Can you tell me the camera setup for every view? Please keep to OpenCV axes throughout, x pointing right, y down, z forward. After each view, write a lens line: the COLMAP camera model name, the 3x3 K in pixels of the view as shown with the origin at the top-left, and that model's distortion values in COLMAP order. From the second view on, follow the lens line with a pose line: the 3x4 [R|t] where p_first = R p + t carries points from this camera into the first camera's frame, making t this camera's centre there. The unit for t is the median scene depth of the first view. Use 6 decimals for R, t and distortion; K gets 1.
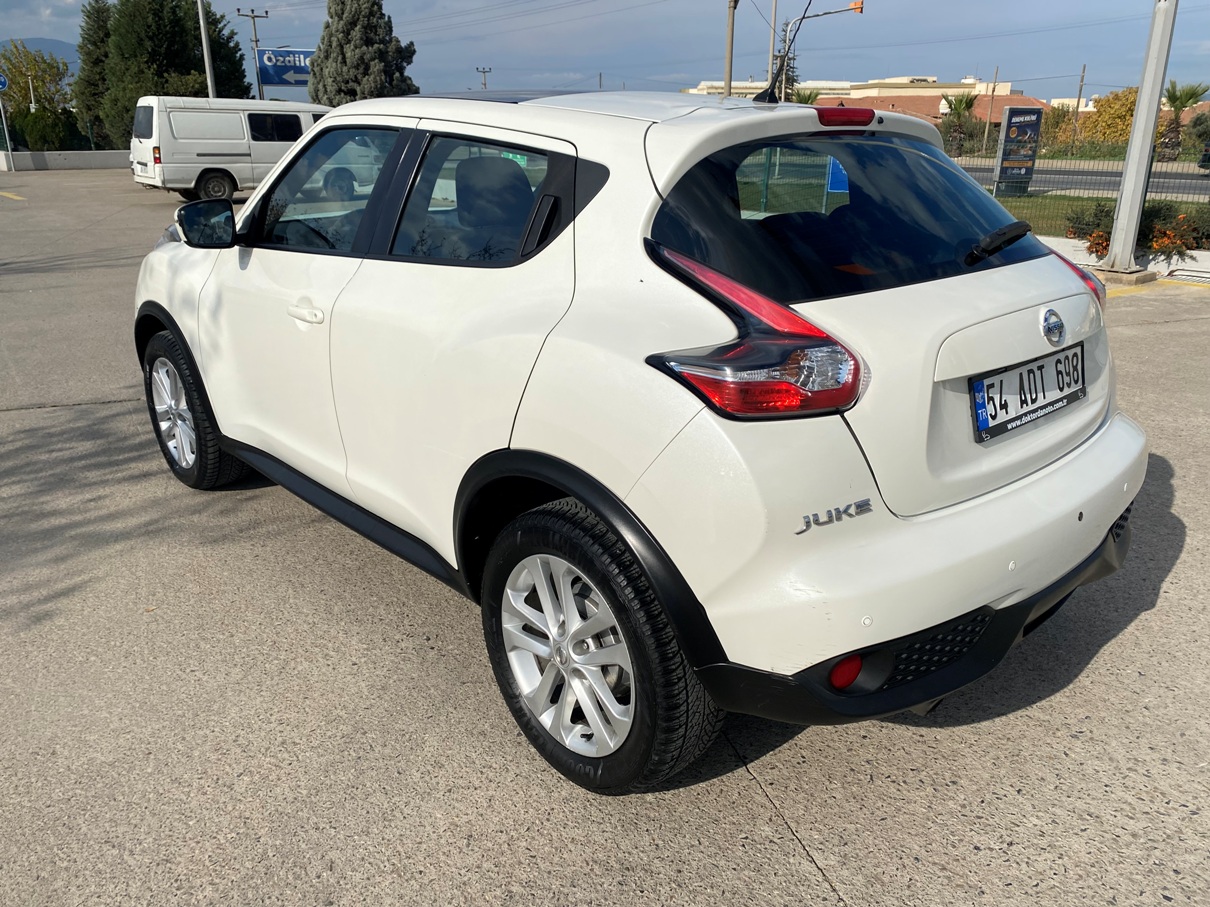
lens RADIAL K [[920.7, 0, 611.6], [0, 920.7, 444.7], [0, 0, 1]] dist [0.021014, -0.002639]
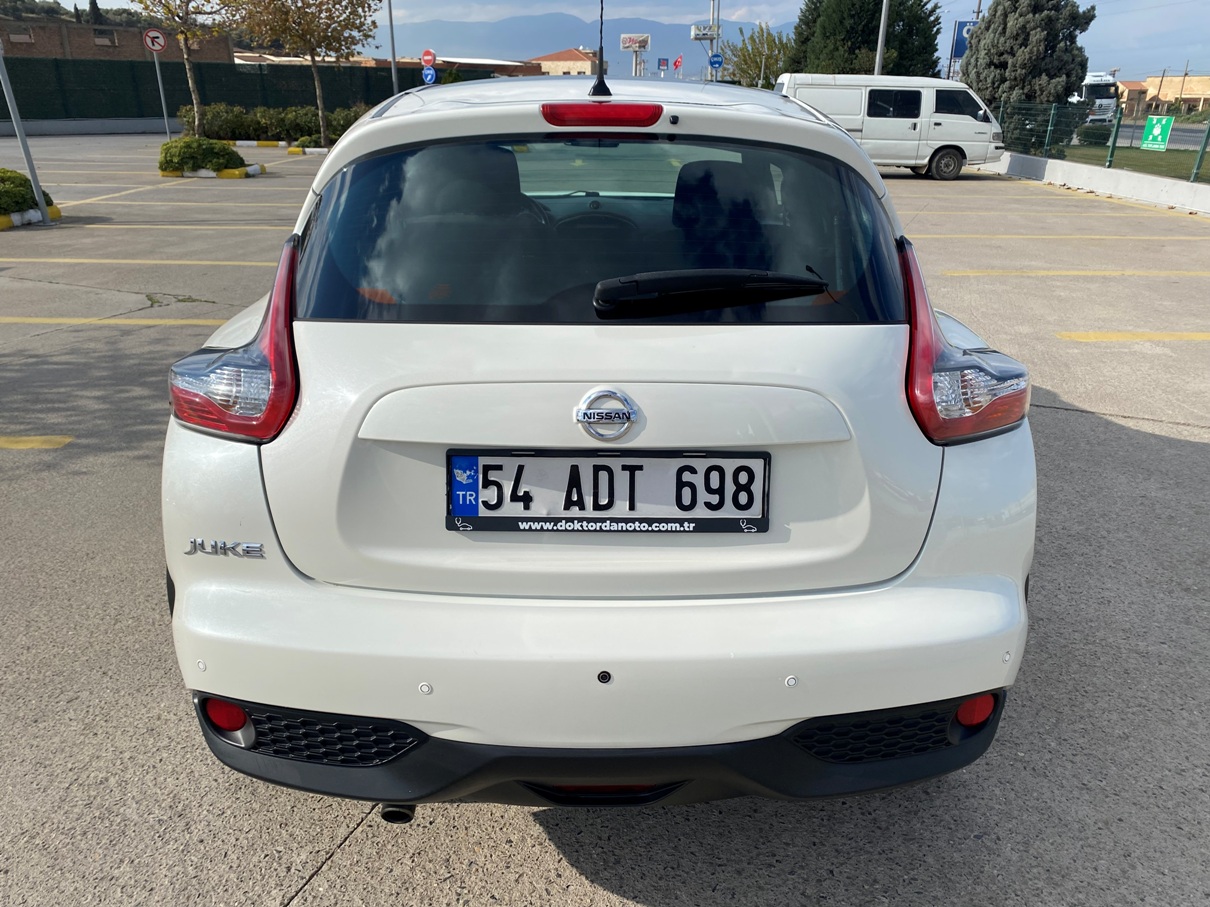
lens RADIAL K [[900.8, 0, 603.4], [0, 900.8, 478.4], [0, 0, 1]] dist [0.015618, -0.008470]
pose [[0.751709, 0.263770, -0.604449, 0.101950], [-0.224070, 0.964161, 0.142081, -0.019902], [0.620263, 0.028635, 0.783871, 0.048603]]
